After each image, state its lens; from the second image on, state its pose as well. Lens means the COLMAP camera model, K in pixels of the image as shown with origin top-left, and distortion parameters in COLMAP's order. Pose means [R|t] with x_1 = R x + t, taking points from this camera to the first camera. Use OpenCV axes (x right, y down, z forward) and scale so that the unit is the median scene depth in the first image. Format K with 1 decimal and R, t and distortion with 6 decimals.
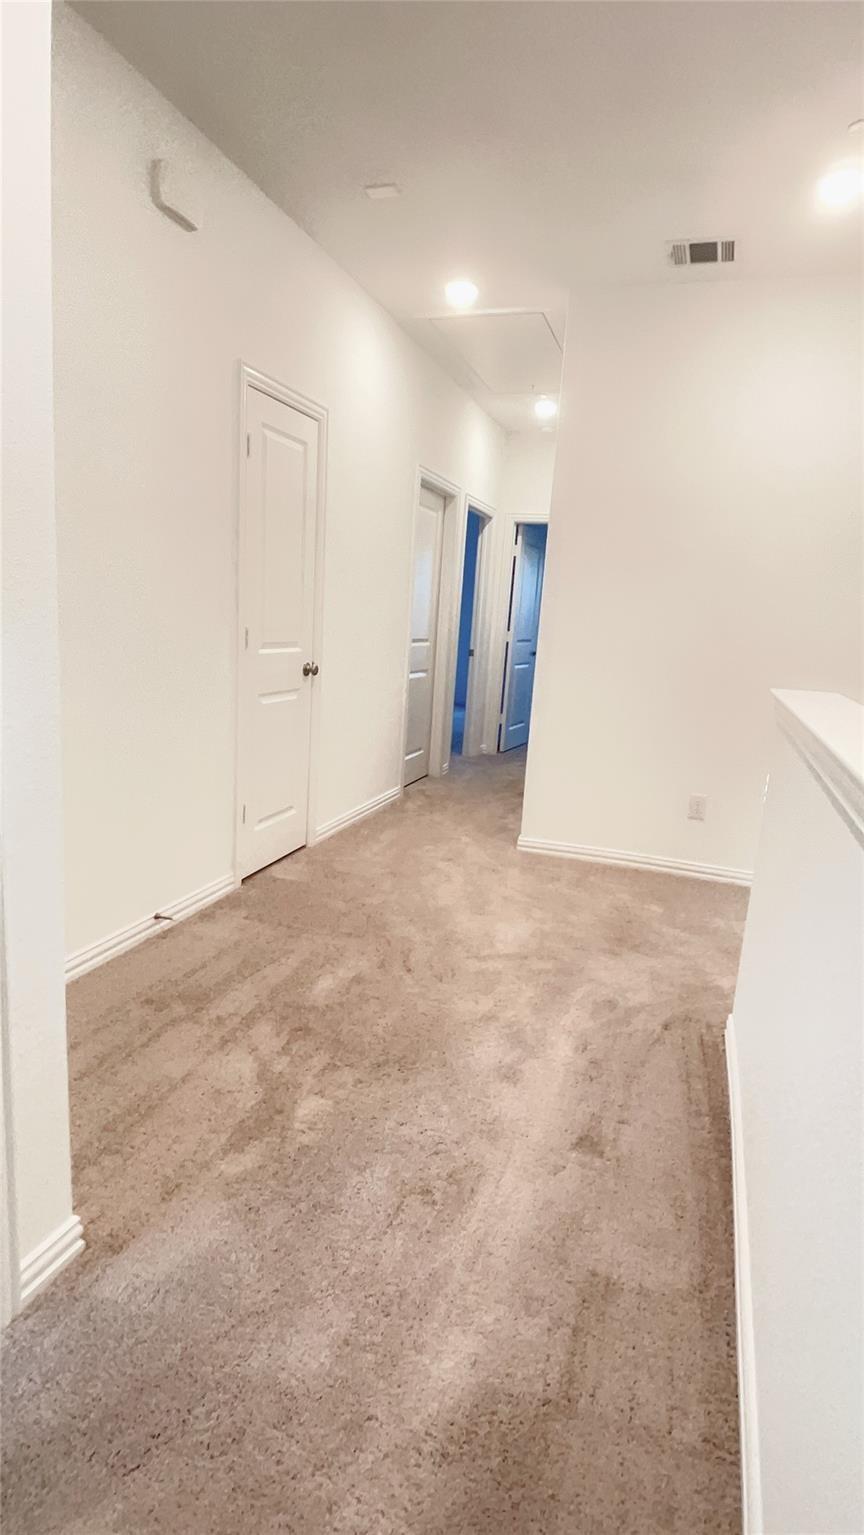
lens RADIAL K [[822.8, 0, 431.1], [0, 822.8, 767.4], [0, 0, 1]] dist [0.000220, -0.000001]
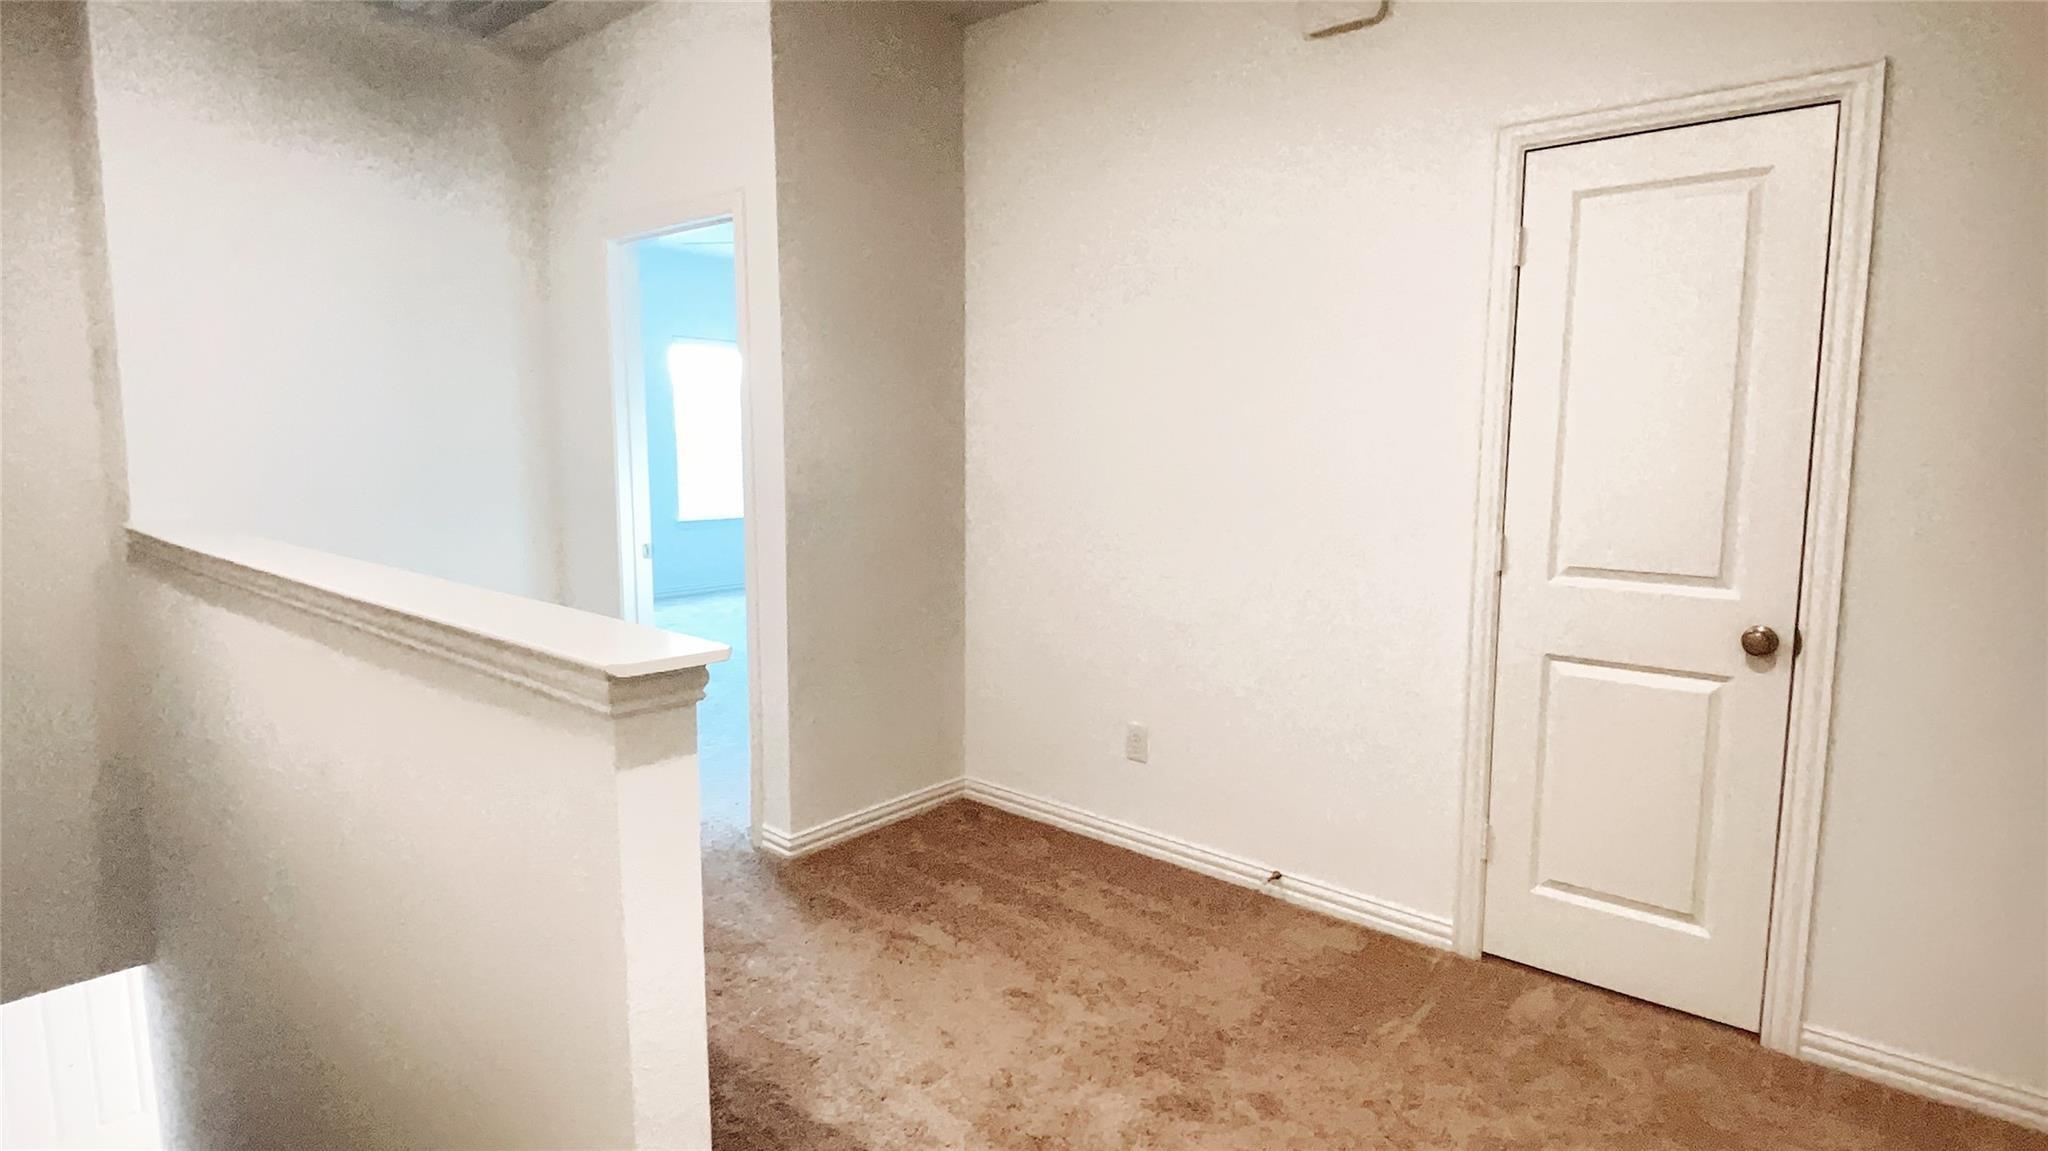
lens RADIAL K [[1097.7, 0, 1023.6], [0, 1097.7, 571.8], [0, 0, 1]] dist [0.000220, -0.000001]
pose [[-0.386965, 0.047680, -0.920861, 0.582216], [-0.209811, 0.967914, 0.138283, -0.159582], [0.897907, 0.246717, -0.364545, 0.872490]]
